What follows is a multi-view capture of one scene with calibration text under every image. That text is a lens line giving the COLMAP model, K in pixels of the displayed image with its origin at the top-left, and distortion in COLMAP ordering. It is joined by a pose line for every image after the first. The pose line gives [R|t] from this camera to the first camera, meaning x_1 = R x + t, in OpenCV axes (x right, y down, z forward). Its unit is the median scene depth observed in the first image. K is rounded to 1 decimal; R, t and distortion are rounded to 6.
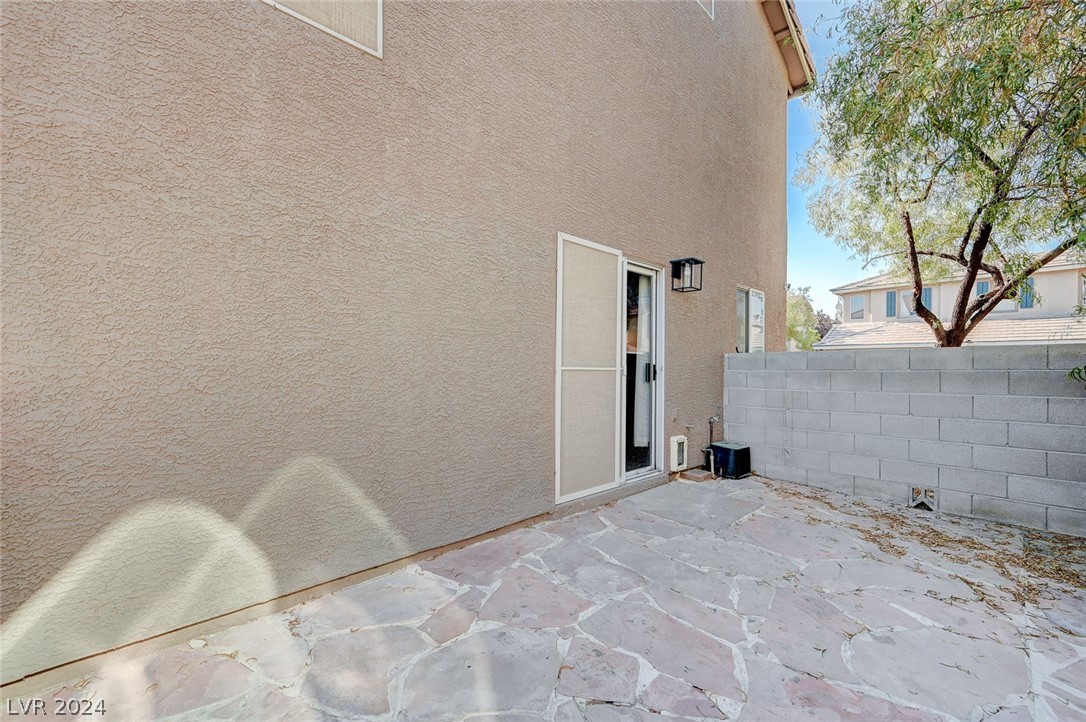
lens RADIAL K [[437.6, 0, 543.2], [0, 437.6, 365.1], [0, 0, 1]] dist [0.009805, 0.000164]
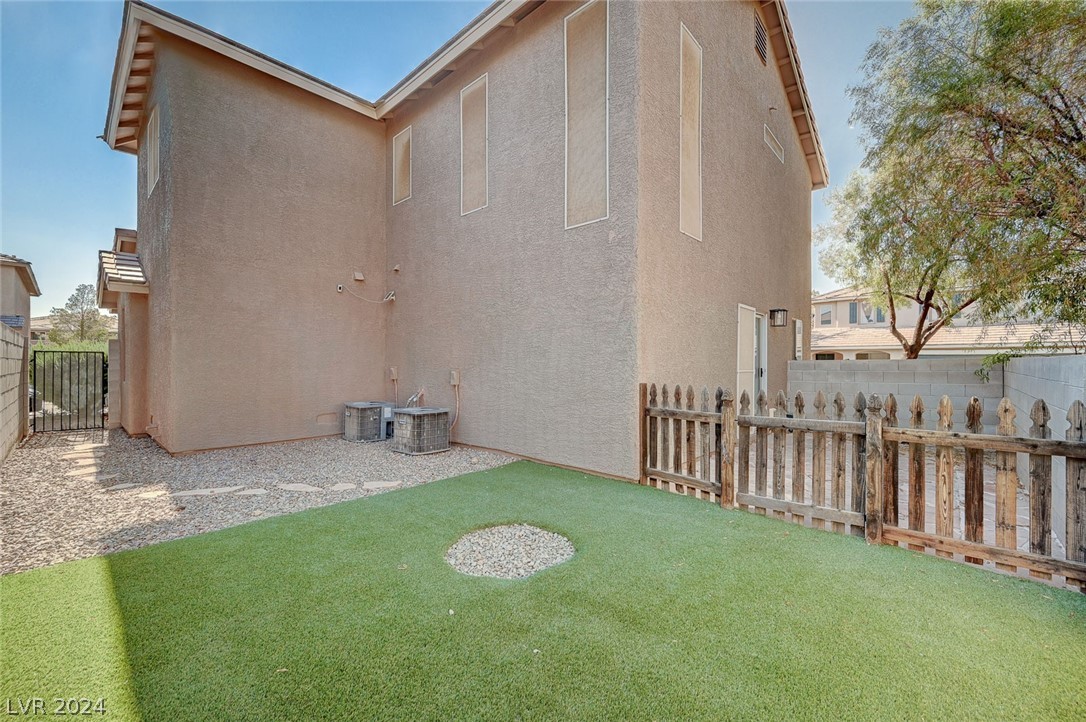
lens RADIAL K [[437.6, 0, 543.2], [0, 437.6, 365.1], [0, 0, 1]] dist [0.009805, 0.000164]
pose [[0.997087, -0.004364, 0.076148, -0.559448], [0.003942, 0.999976, 0.005690, -0.020429], [-0.076171, -0.005373, 0.997080, -0.516244]]
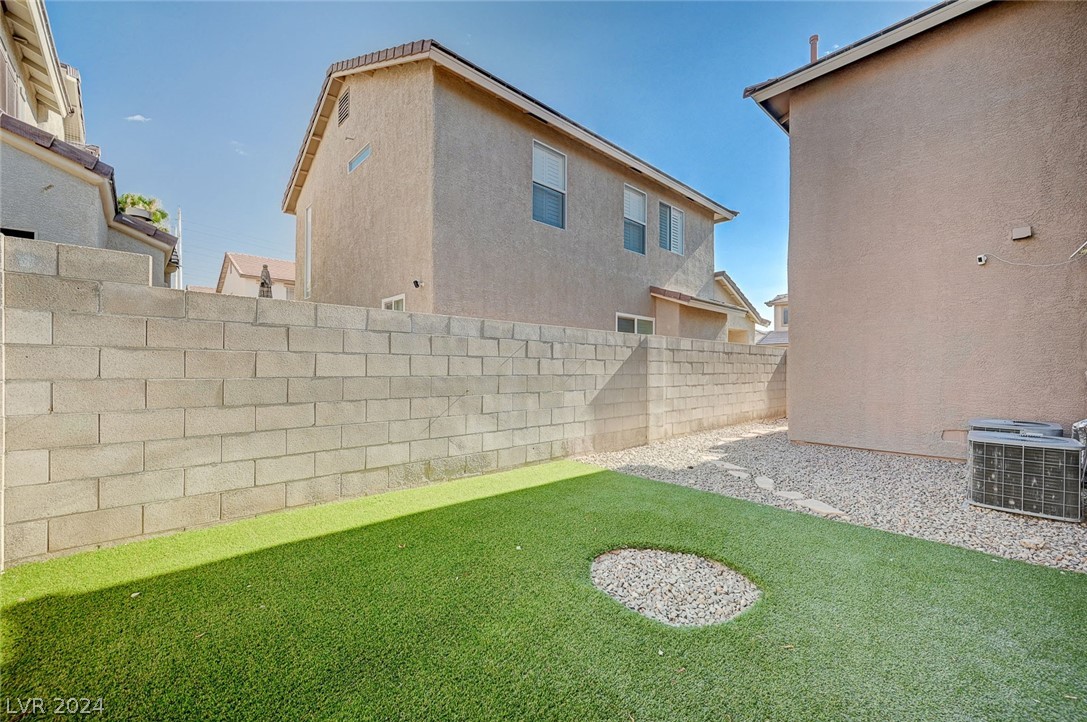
lens RADIAL K [[438.0, 0, 543.7], [0, 438.0, 365.1], [0, 0, 1]] dist [0.009805, 0.000164]
pose [[-0.007821, -0.015806, -0.999844, -0.171872], [0.004596, 0.999864, -0.015842, -0.008275], [0.999959, -0.004720, -0.007747, -0.161509]]
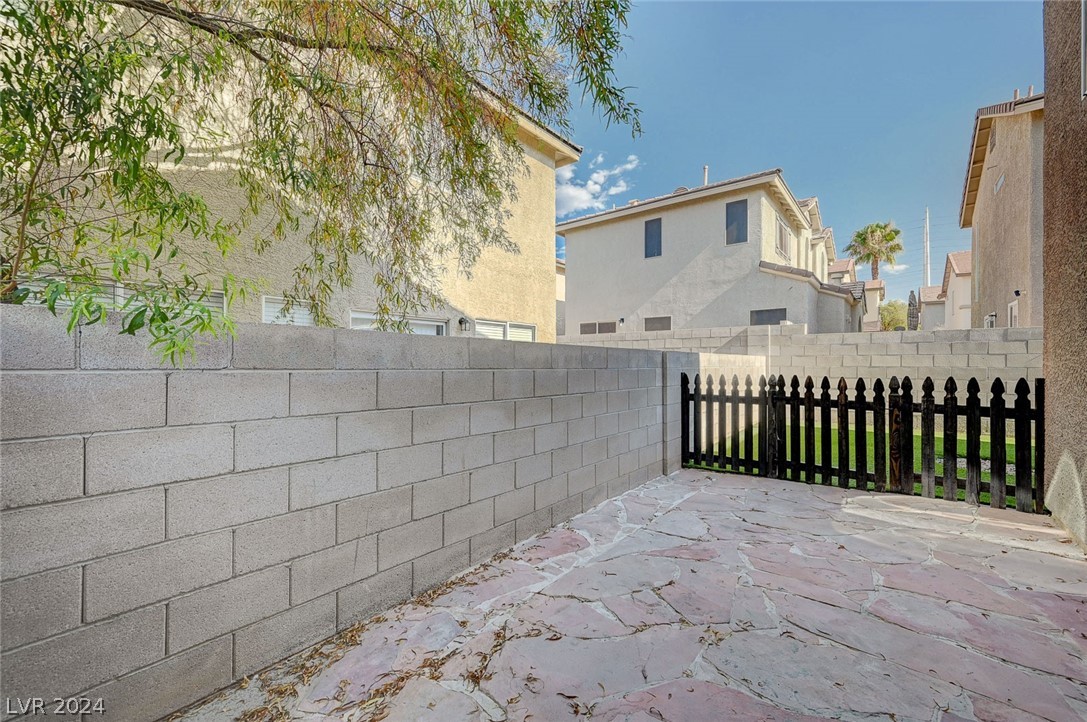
lens RADIAL K [[438.0, 0, 543.7], [0, 438.0, 365.1], [0, 0, 1]] dist [0.009805, 0.000164]
pose [[-0.989805, -0.007326, -0.142237, 0.442892], [-0.007015, 0.999972, -0.002689, 0.004115], [0.142253, -0.001664, -0.989829, 0.784043]]
